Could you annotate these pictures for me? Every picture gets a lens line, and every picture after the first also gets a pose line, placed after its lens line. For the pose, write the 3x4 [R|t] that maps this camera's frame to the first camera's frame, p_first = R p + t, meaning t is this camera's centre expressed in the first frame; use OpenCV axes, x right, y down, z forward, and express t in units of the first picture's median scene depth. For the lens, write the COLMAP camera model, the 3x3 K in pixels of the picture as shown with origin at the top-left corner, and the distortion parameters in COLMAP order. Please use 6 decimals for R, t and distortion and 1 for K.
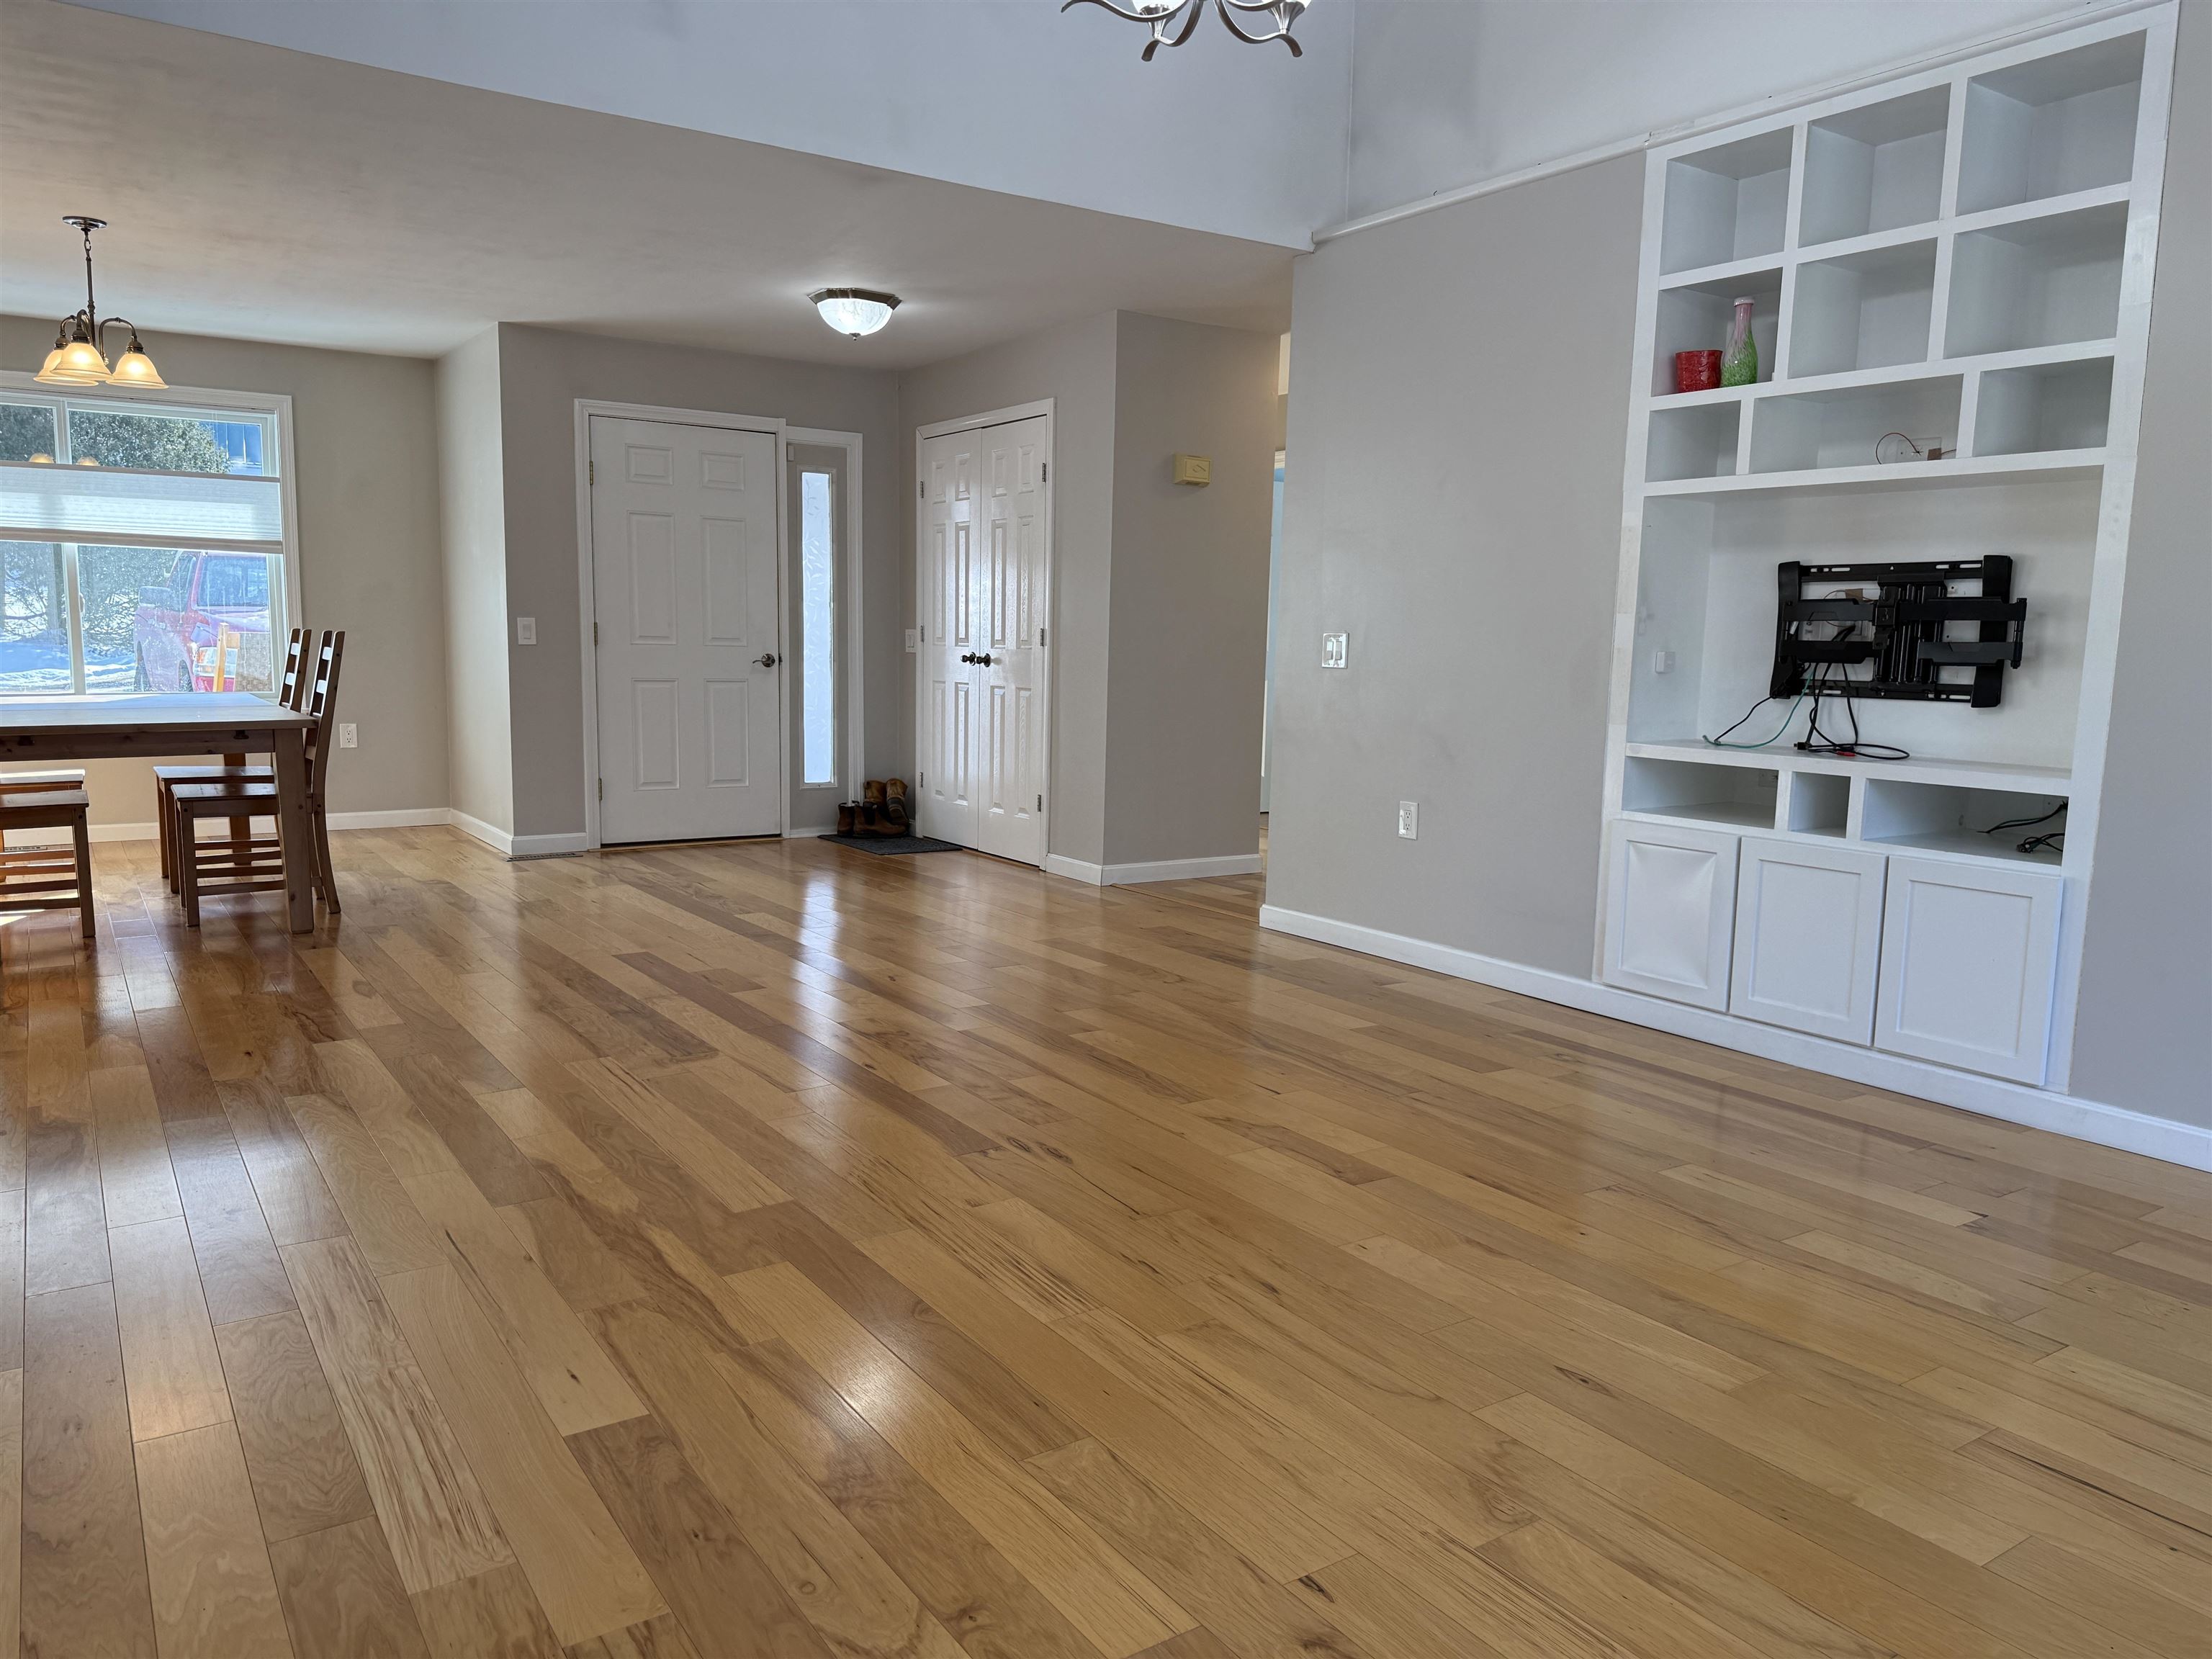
lens RADIAL K [[1565.2, 0, 1098.5], [0, 1565.2, 837.2], [0, 0, 1]] dist [0.101568, -0.110964]
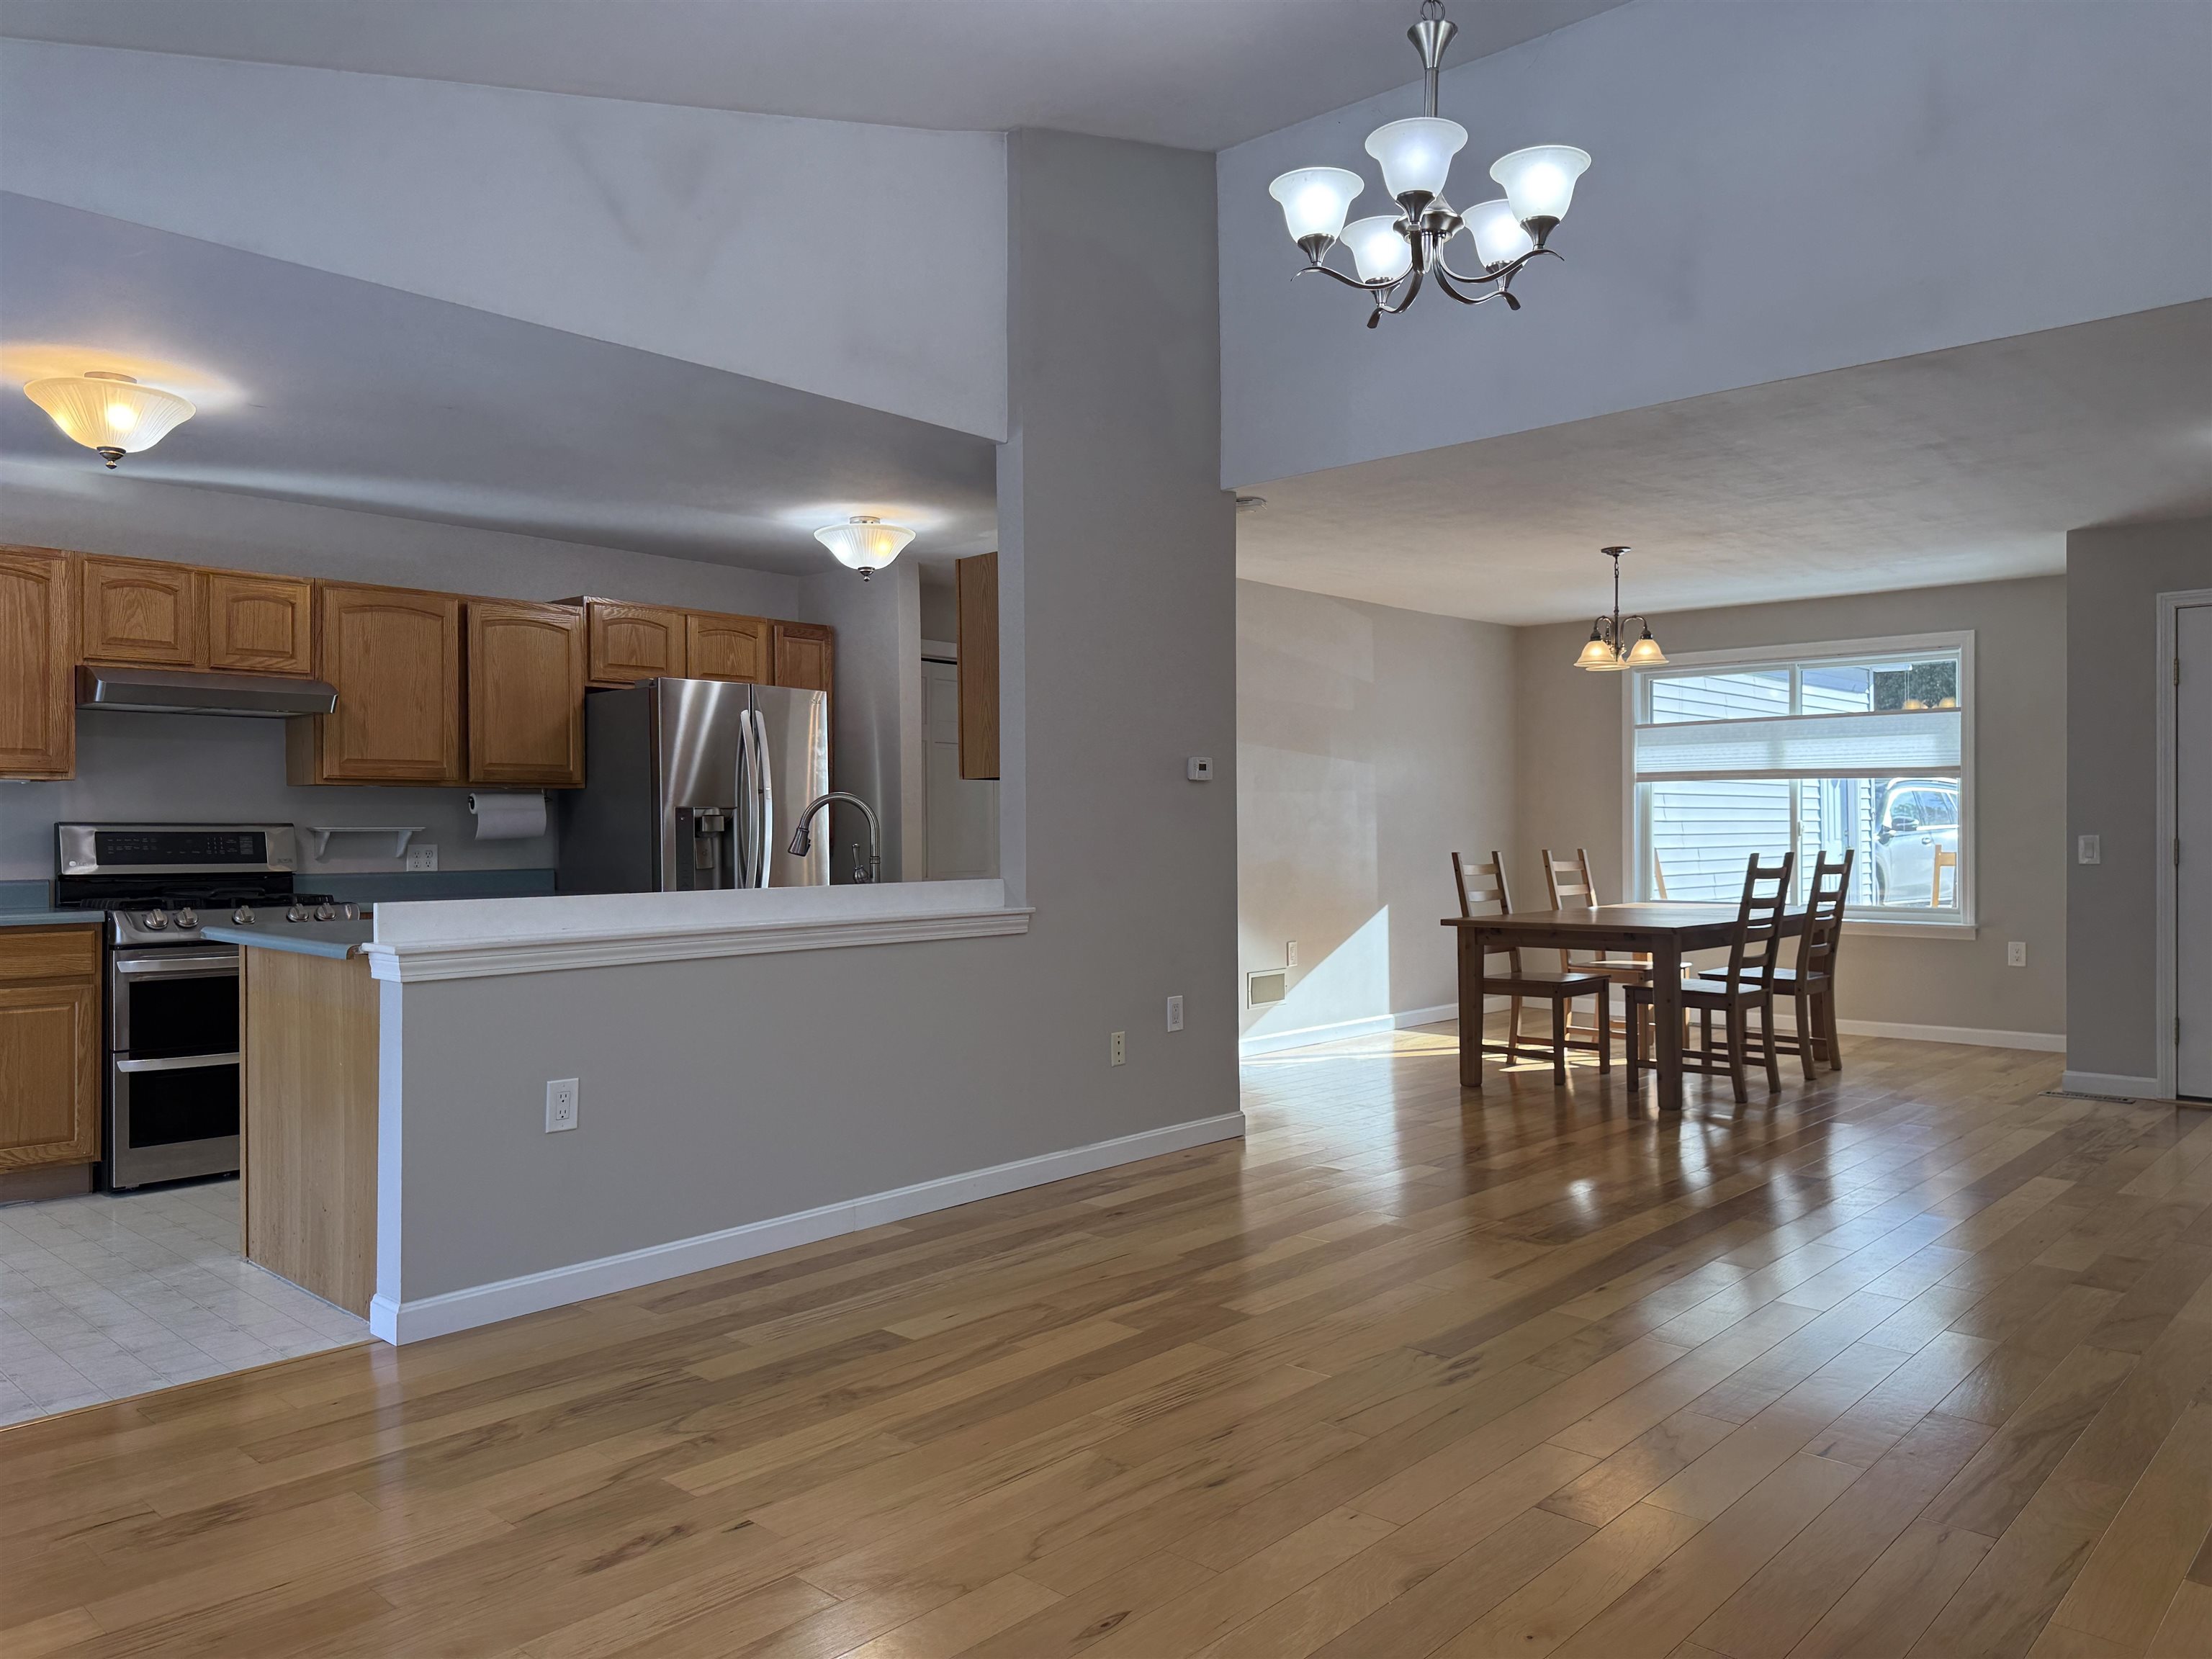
lens RADIAL K [[1565.2, 0, 1098.5], [0, 1565.2, 837.2], [0, 0, 1]] dist [0.101568, -0.110964]
pose [[0.230917, -0.009624, -0.972926, 1.090009], [-0.119810, 0.992060, -0.038250, -0.086559], [0.965569, 0.125399, 0.227930, 0.616327]]
